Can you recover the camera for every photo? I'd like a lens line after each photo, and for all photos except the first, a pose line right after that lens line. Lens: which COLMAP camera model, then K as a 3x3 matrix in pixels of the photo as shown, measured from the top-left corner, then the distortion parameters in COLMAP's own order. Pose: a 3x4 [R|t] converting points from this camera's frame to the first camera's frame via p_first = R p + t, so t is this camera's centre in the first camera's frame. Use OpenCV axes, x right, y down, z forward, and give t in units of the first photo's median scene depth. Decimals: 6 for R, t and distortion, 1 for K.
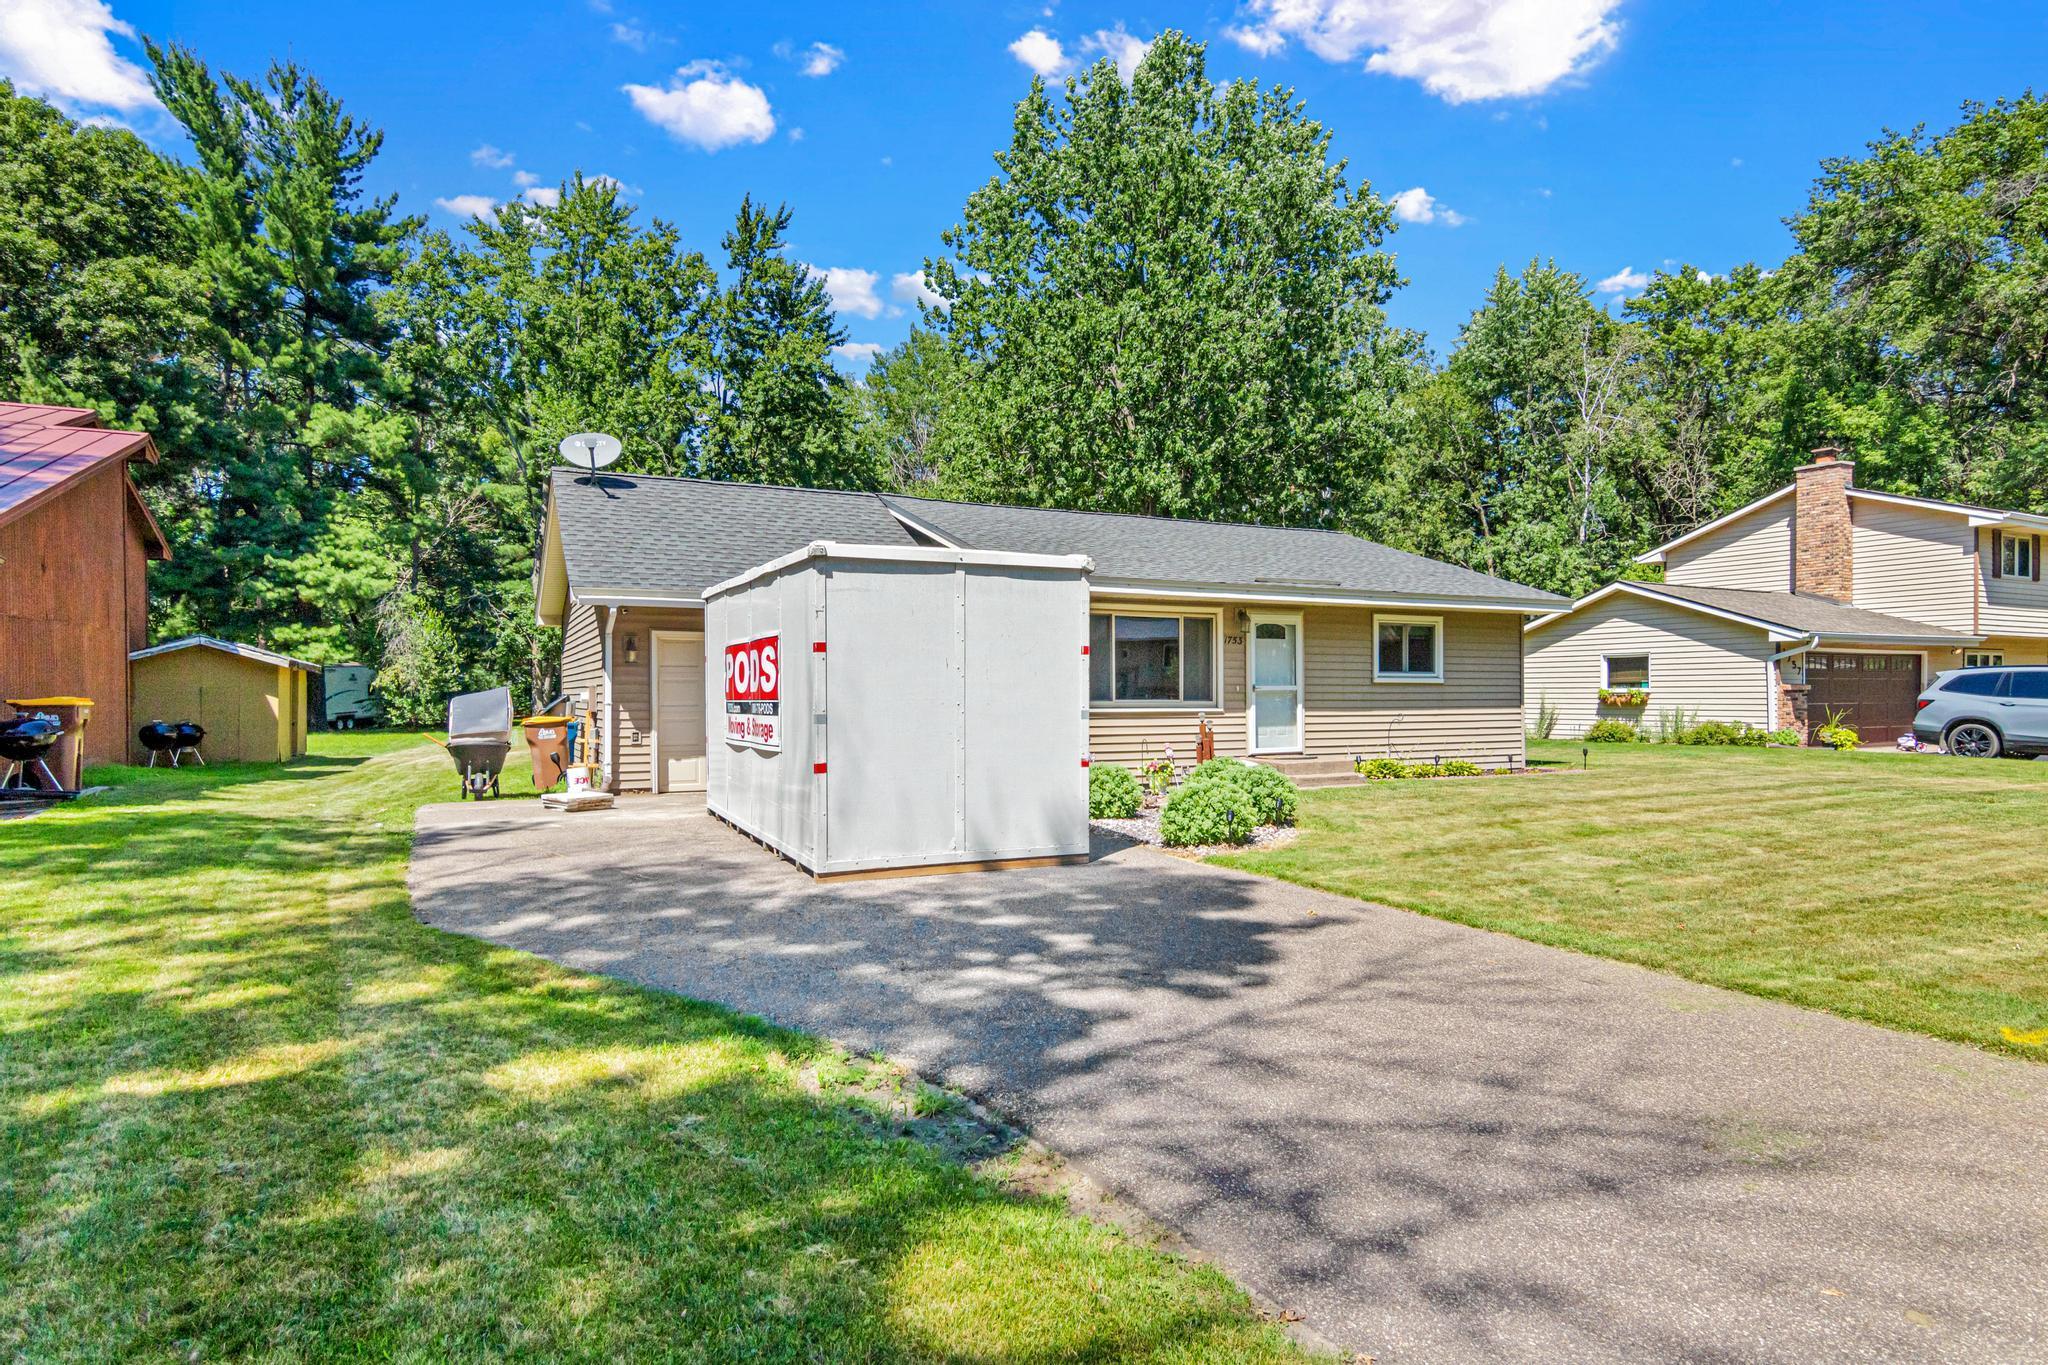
lens RADIAL K [[1047.5, 0, 1018.1], [0, 1047.5, 675.1], [0, 0, 1]] dist [-0.001863, 0.001228]
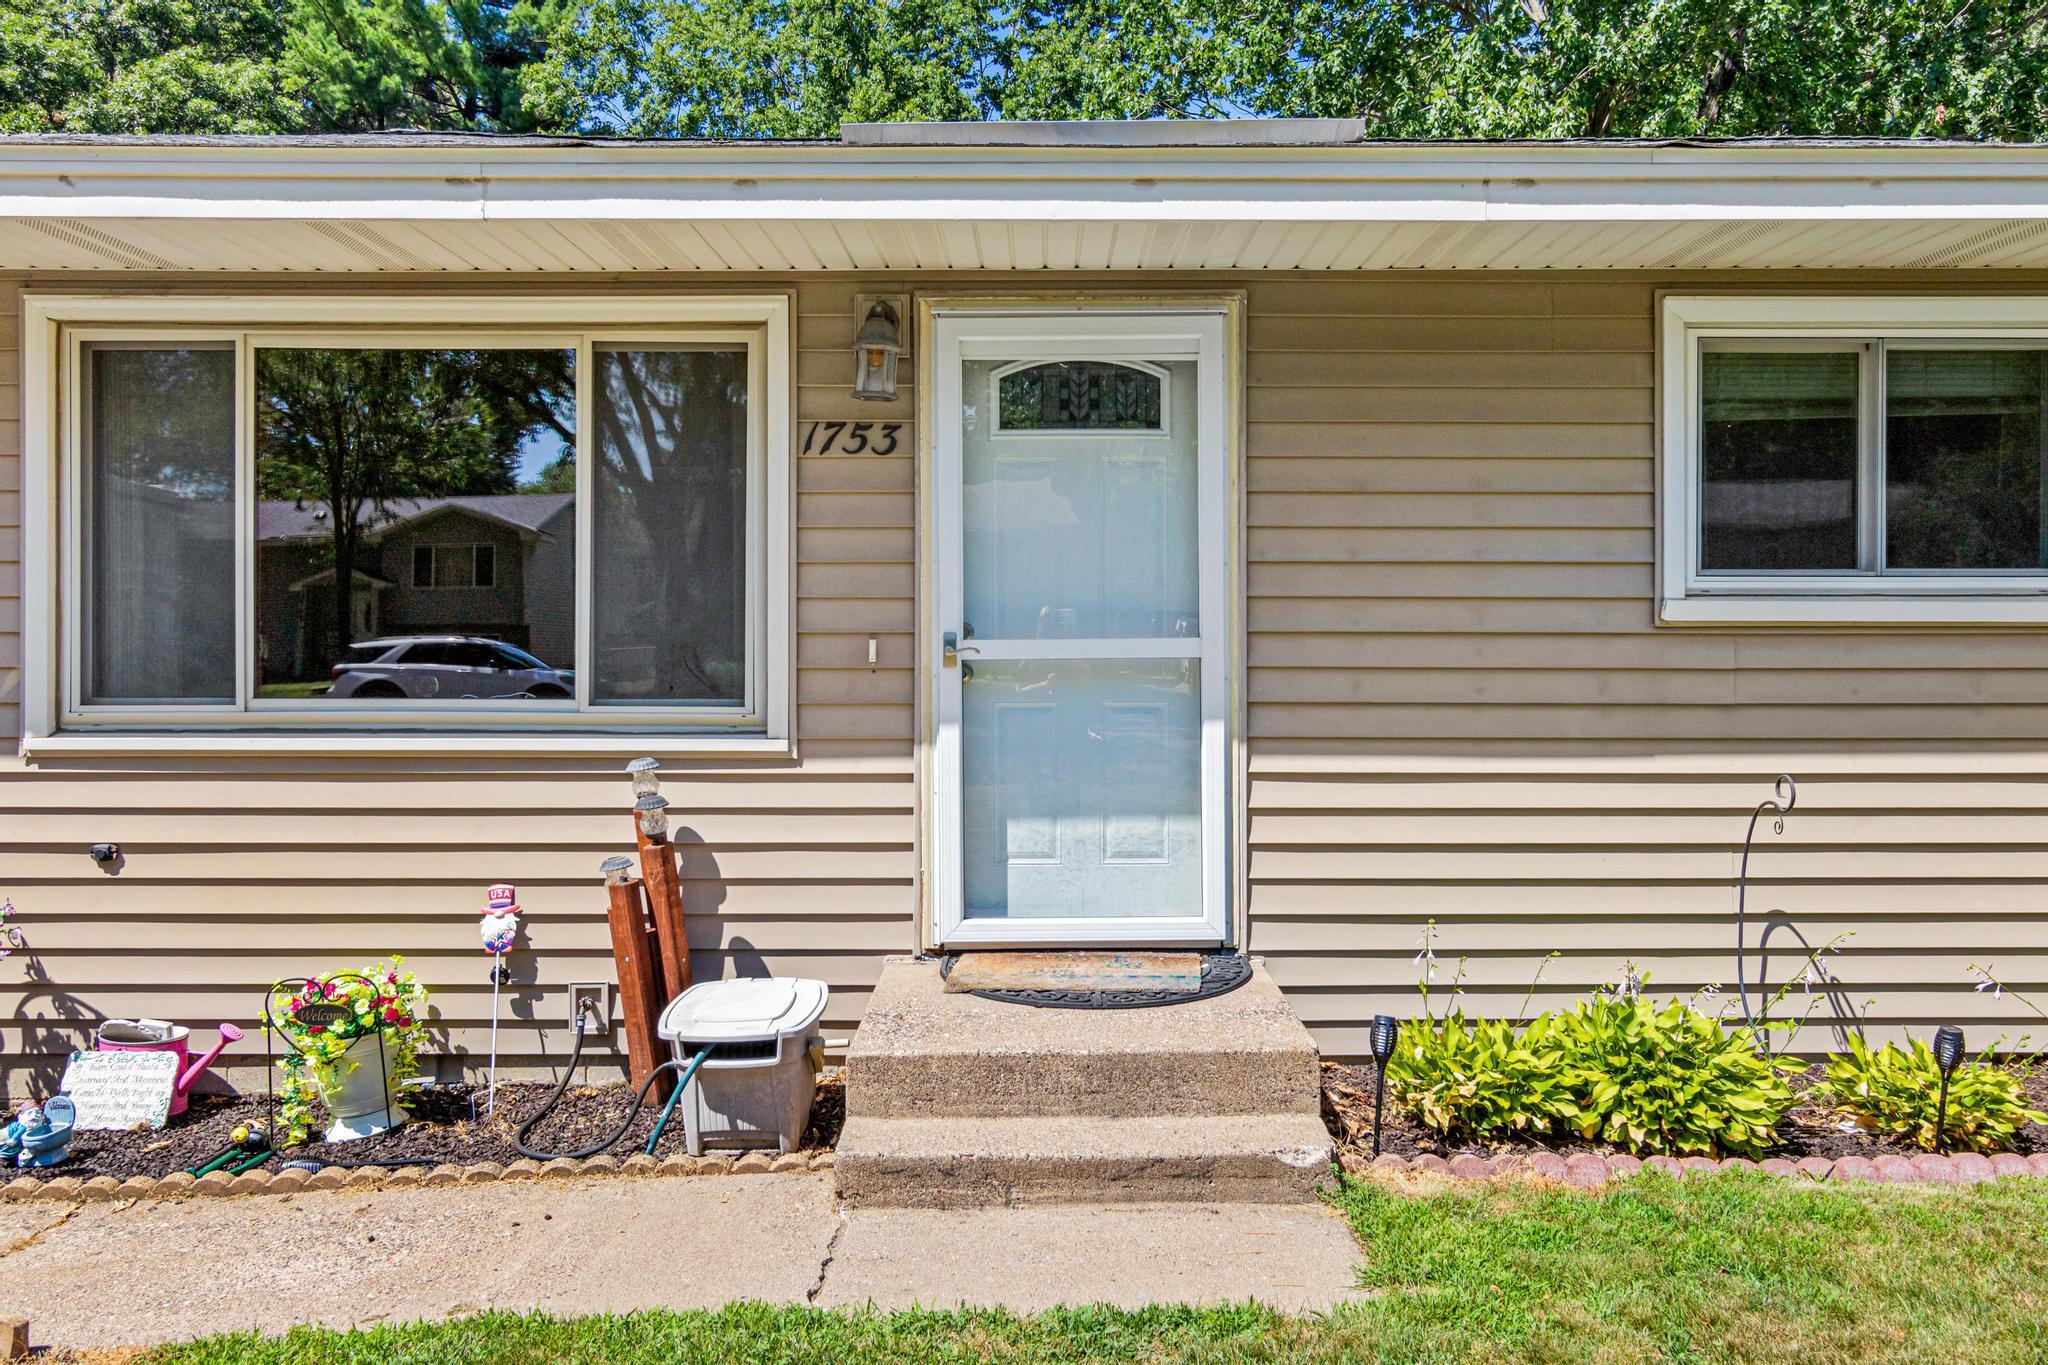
lens RADIAL K [[1540.8, 0, 1092.3], [0, 1540.8, 626.1], [0, 0, 1]] dist [0.005350, 0.003992]
pose [[0.902540, -0.007142, -0.430546, 0.384796], [0.004784, 0.999967, -0.006560, 0.009615], [0.430579, 0.003861, 0.902545, 0.697744]]
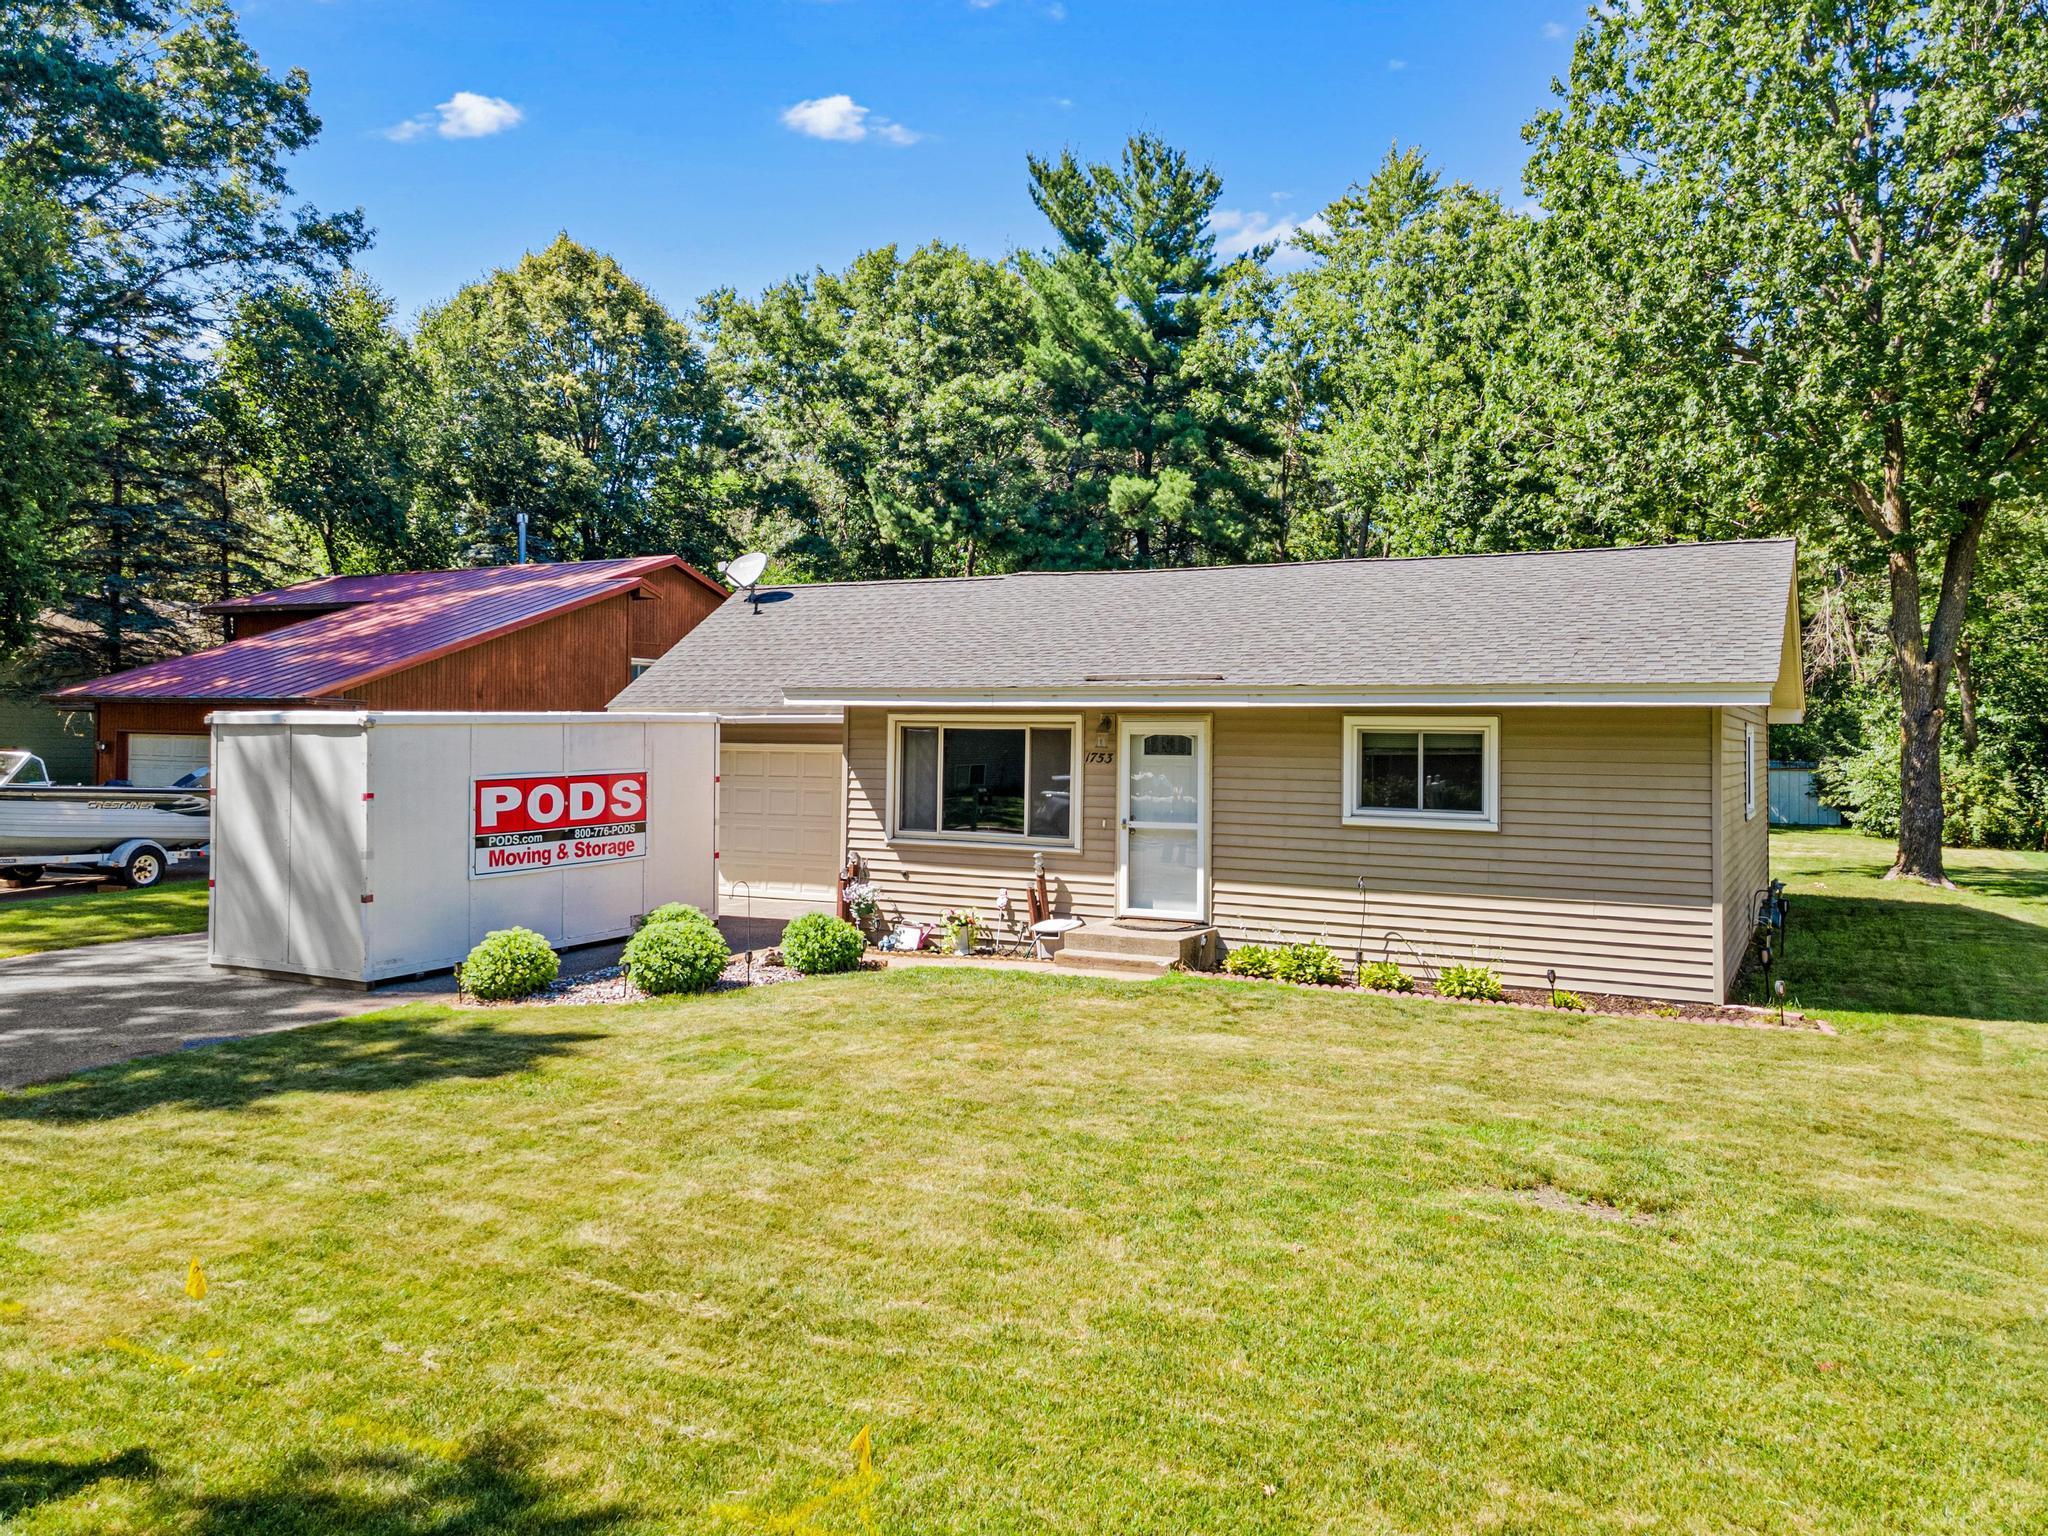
lens RADIAL K [[1482.3, 0, 1024.0], [0, 1482.3, 768.0], [0, 0, 1]] dist [0.012587, 0.001434]
pose [[0.587056, 0.015848, -0.809391, 0.990617], [-0.013145, 0.999863, 0.010043, -0.034981], [0.809440, 0.004744, 0.587184, 0.332049]]
